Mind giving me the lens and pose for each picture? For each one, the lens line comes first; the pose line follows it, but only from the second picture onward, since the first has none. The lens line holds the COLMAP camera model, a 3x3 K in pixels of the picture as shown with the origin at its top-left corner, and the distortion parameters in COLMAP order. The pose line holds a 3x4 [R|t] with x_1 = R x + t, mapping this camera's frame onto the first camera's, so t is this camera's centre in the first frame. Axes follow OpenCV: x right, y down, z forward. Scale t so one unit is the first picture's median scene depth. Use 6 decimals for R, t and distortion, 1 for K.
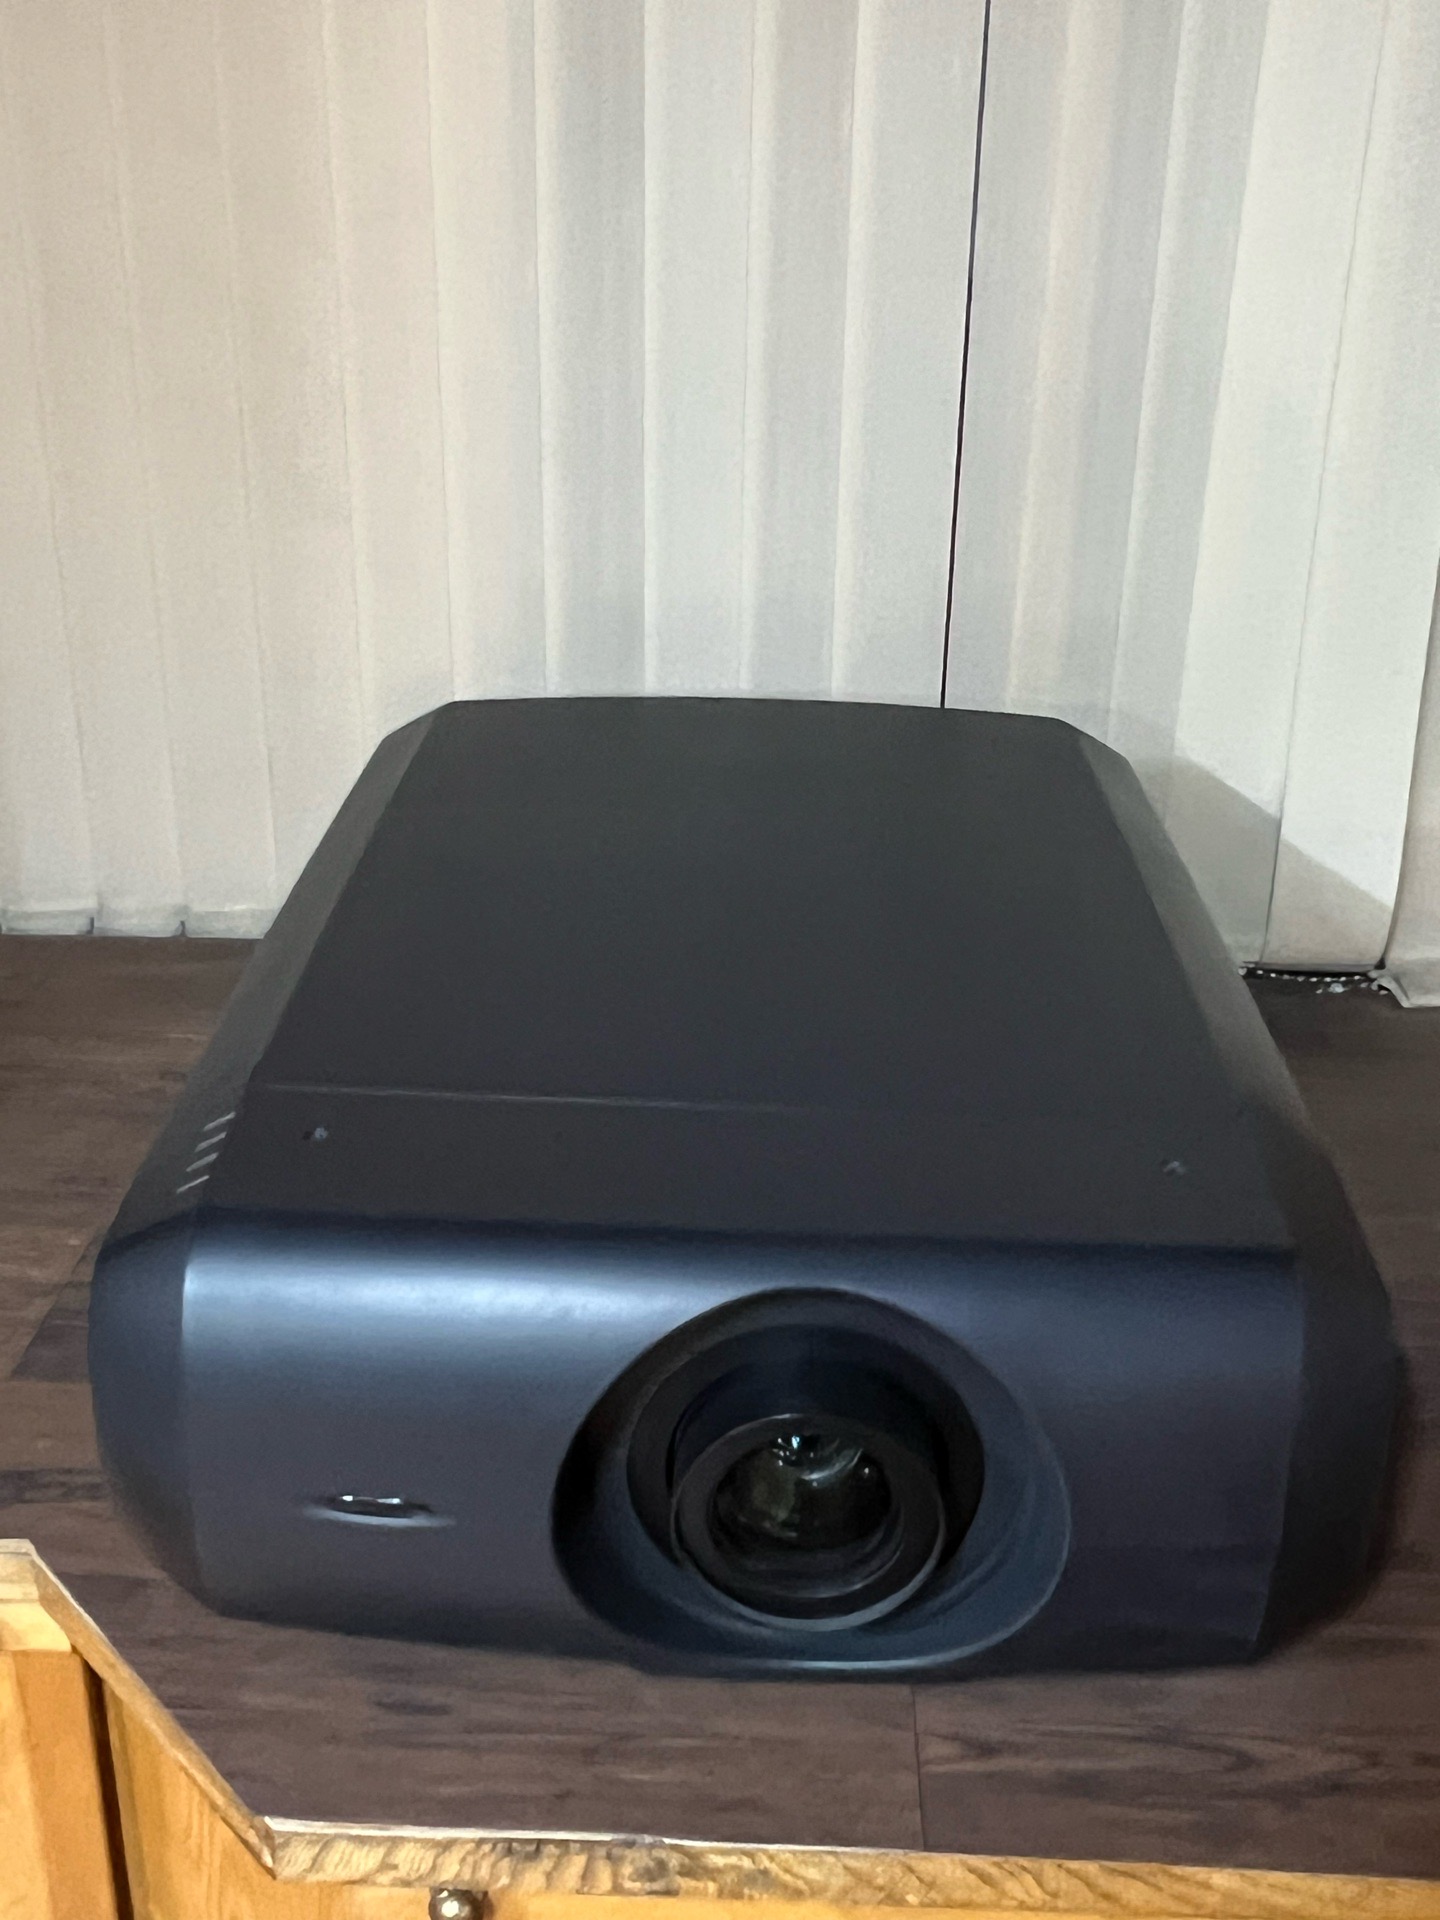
lens RADIAL K [[2013.0, 0, 719.1], [0, 2013.0, 954.0], [0, 0, 1]] dist [0.009859, 0.000000]
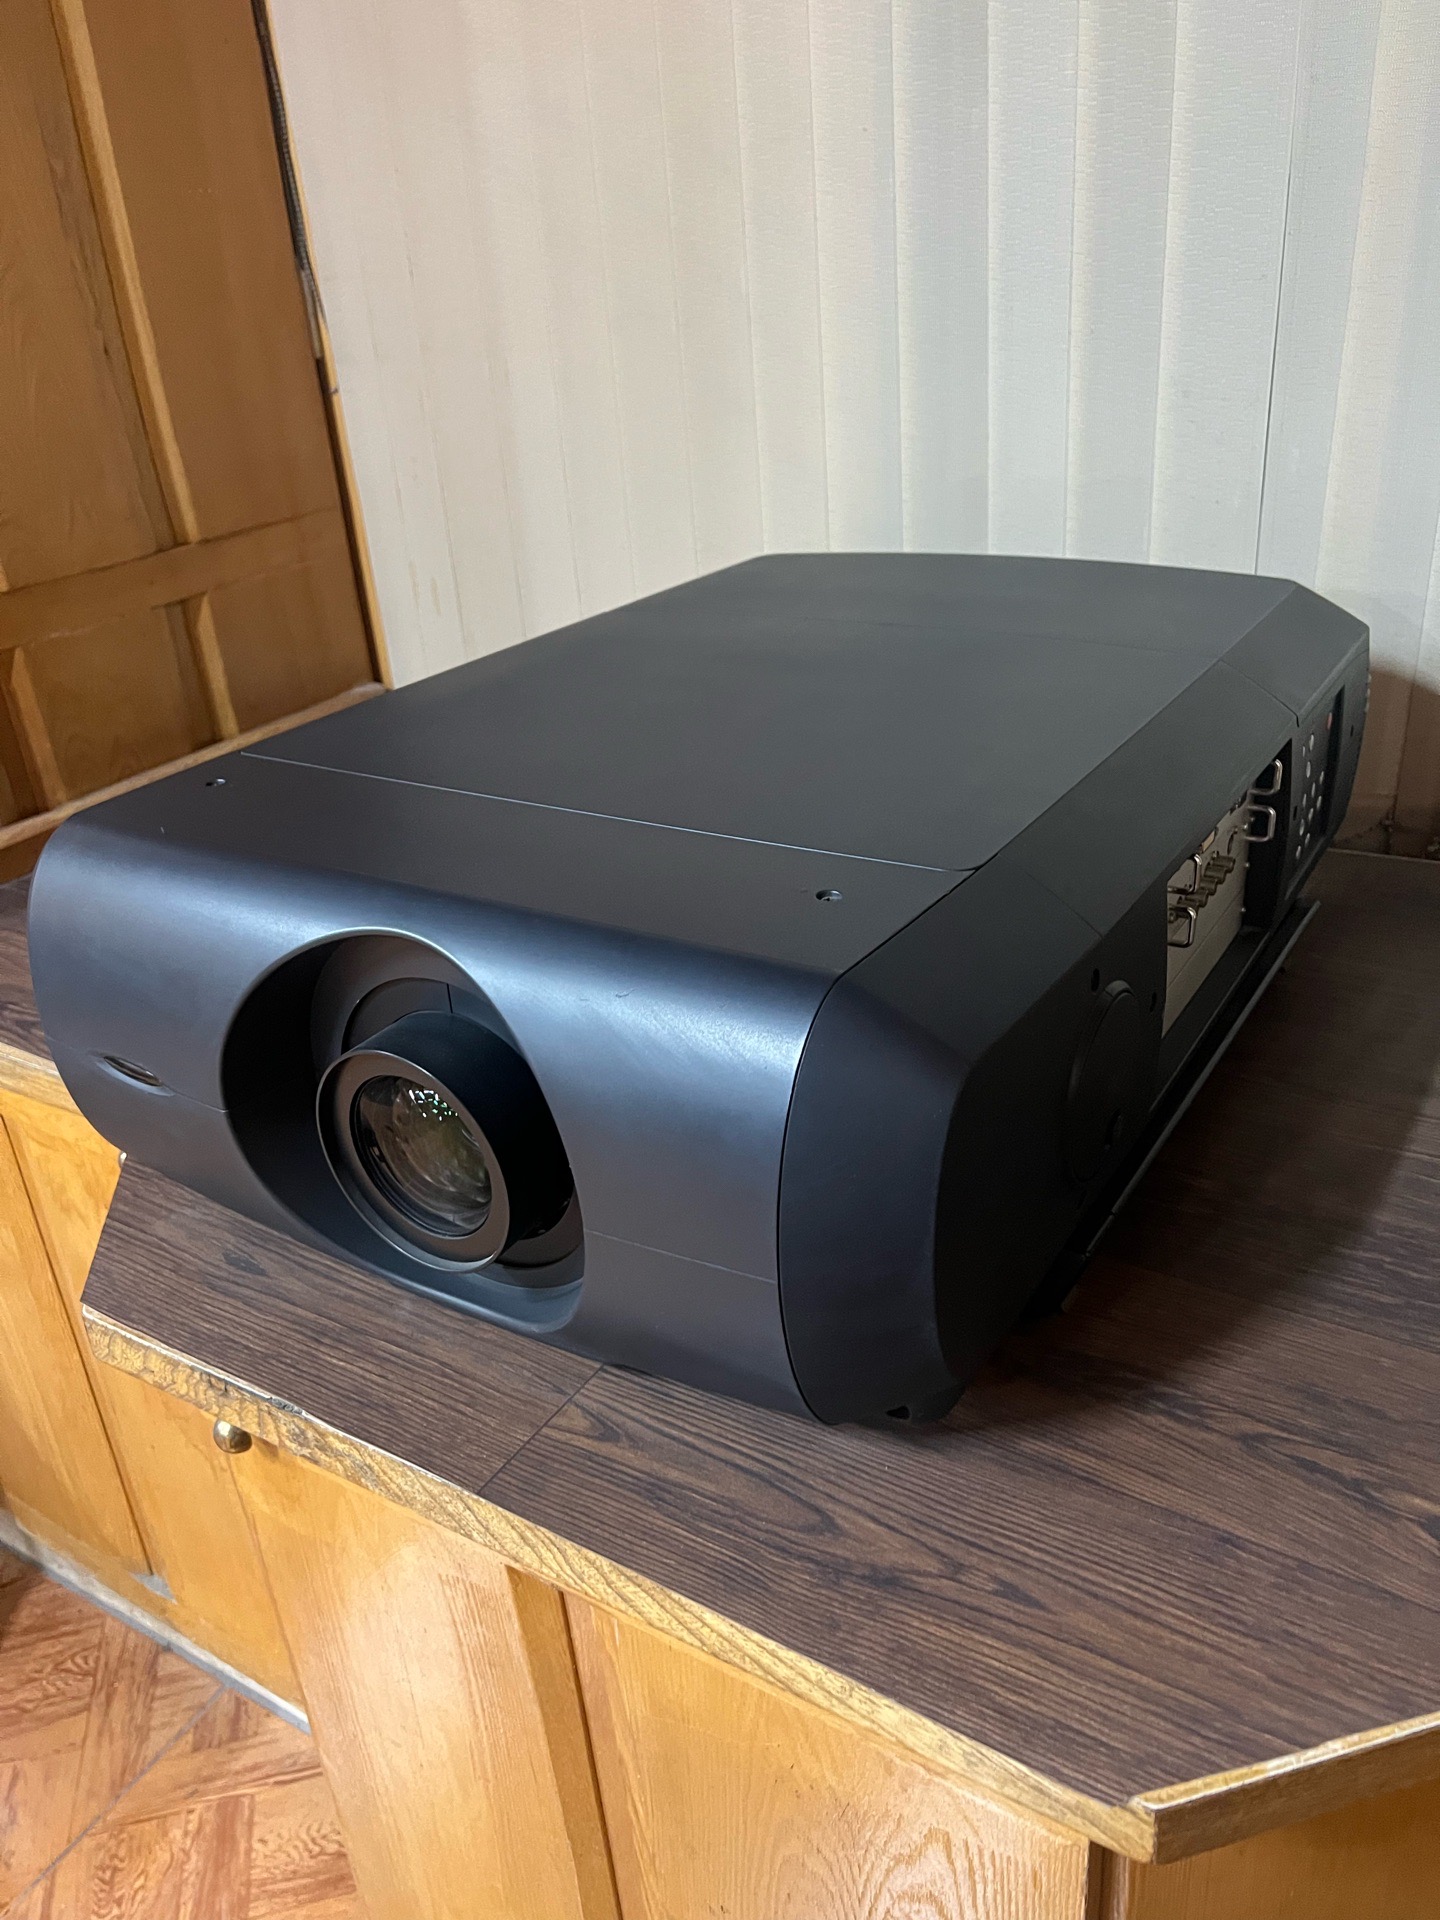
lens RADIAL K [[1471.3, 0, 721.0], [0, 1471.3, 969.8], [0, 0, 1]] dist [0.014726, 0.004409]
pose [[0.868374, 0.152051, -0.472024, 0.502697], [-0.131588, 0.988364, 0.076296, 0.095850], [0.478132, -0.004141, 0.878278, 0.369115]]
